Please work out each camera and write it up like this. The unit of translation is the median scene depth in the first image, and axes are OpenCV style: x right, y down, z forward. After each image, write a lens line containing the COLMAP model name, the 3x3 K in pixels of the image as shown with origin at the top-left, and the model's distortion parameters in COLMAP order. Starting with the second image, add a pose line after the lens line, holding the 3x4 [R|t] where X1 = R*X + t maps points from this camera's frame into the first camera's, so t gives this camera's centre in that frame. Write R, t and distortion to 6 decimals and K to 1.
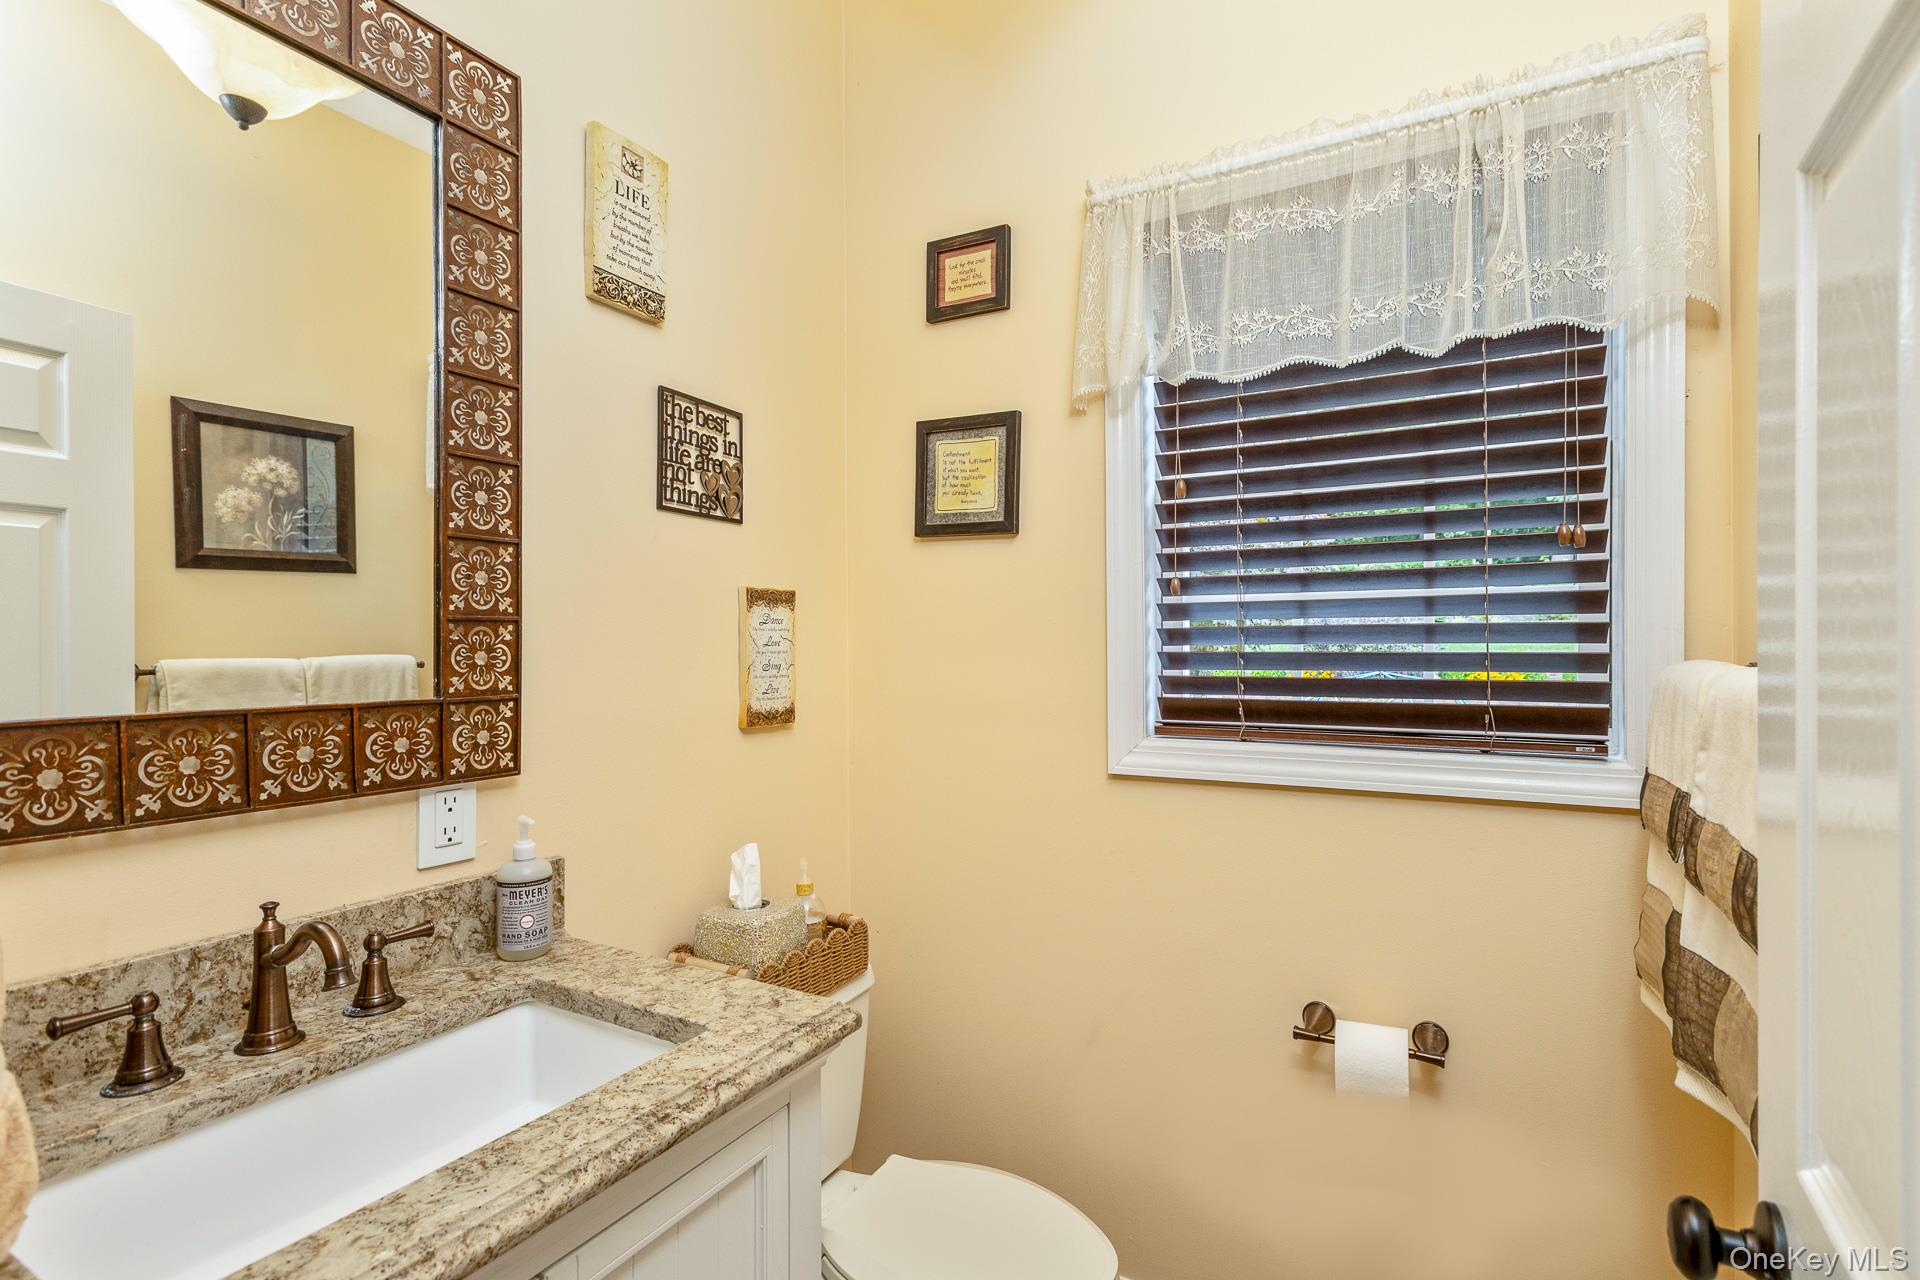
lens RADIAL K [[912.1, 0, 953.5], [0, 912.1, 648.1], [0, 0, 1]] dist [0.001044, 0.002656]
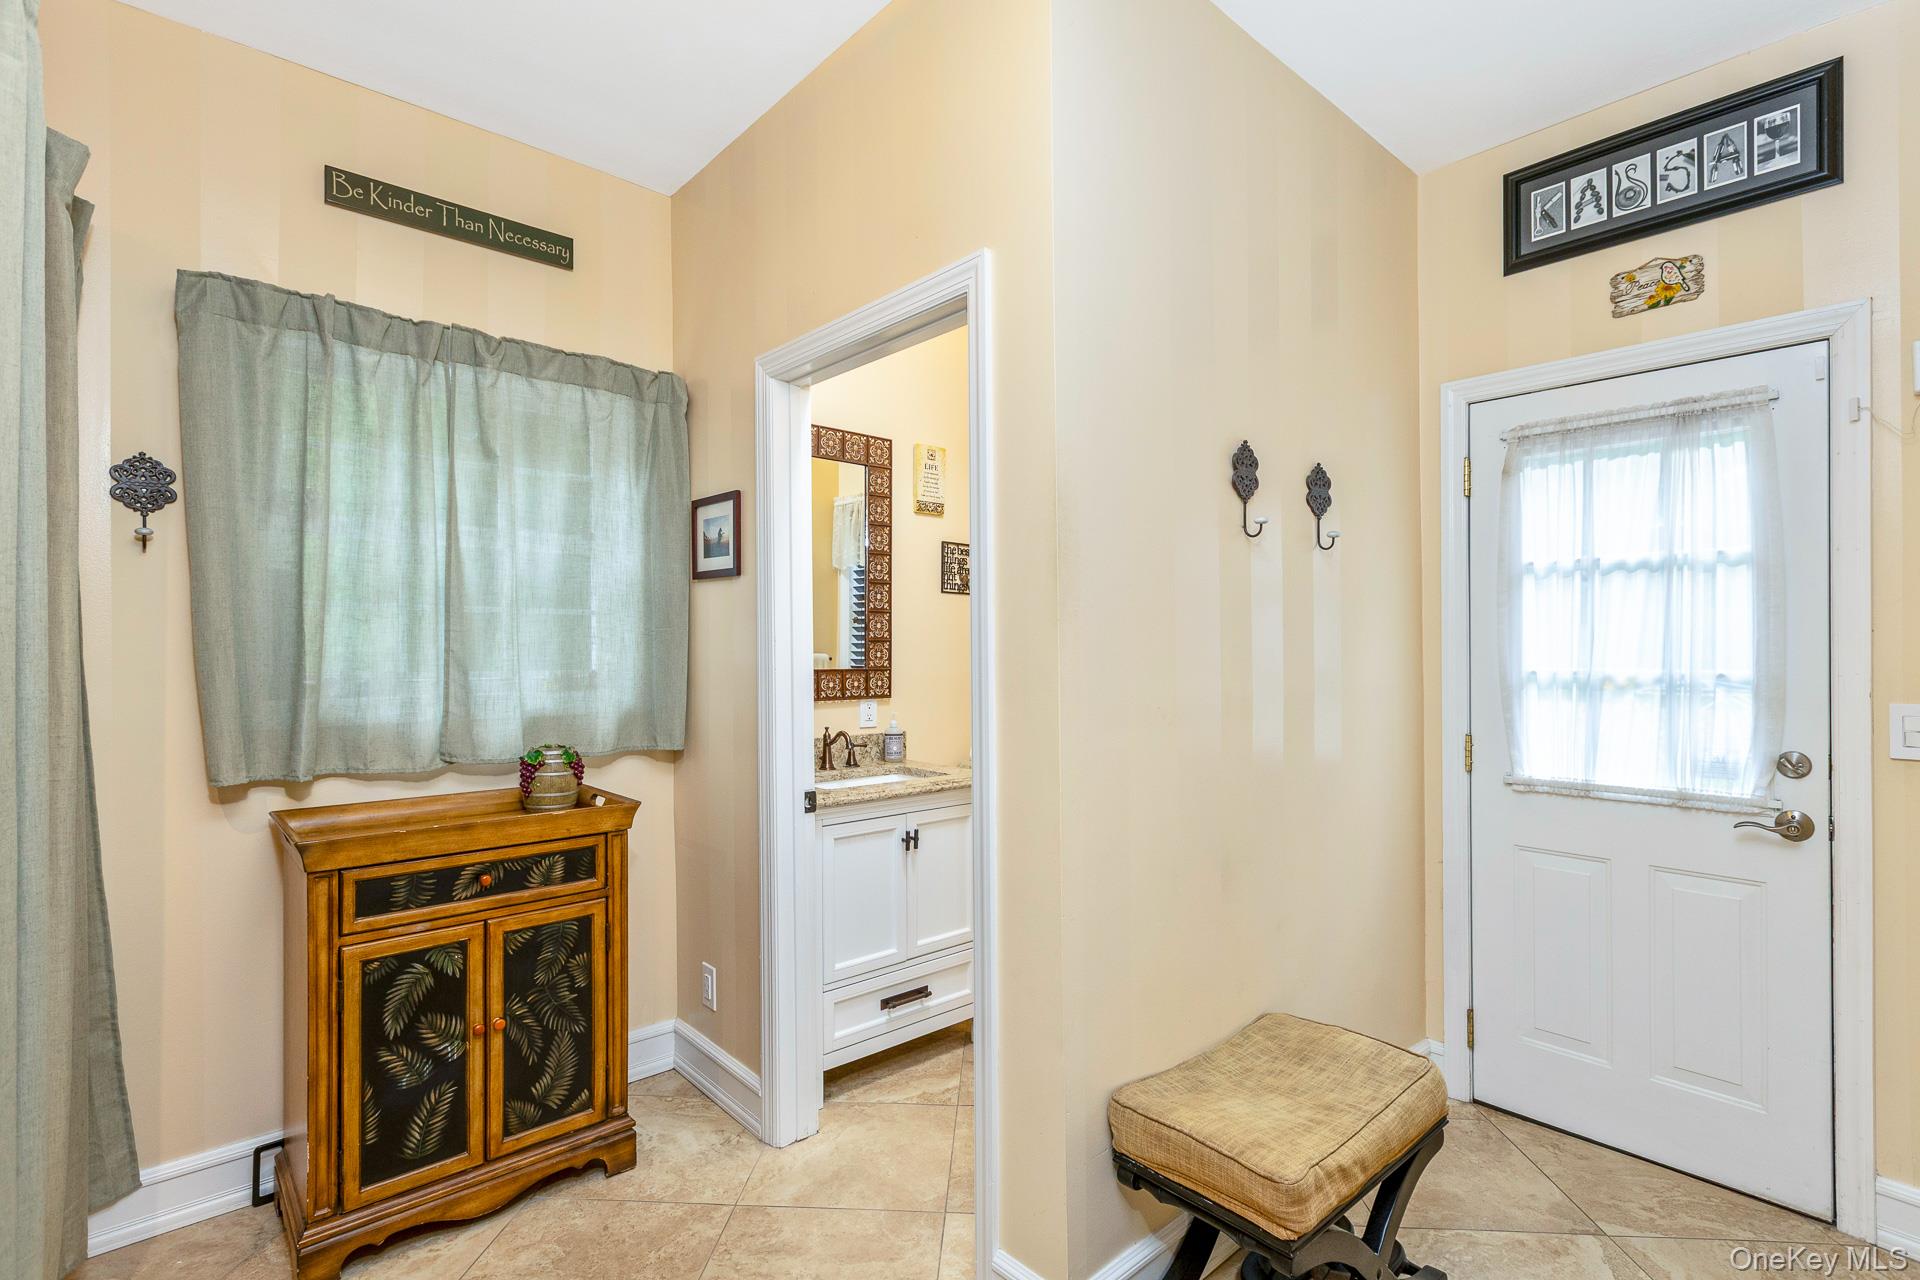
lens RADIAL K [[912.1, 0, 964.7], [0, 912.1, 656.3], [0, 0, 1]] dist [0.001044, 0.002656]
pose [[0.951907, 0.003697, -0.306366, 0.570053], [-0.002089, 0.999982, 0.005574, 0.000650], [0.306381, -0.004666, 0.951897, -1.533833]]
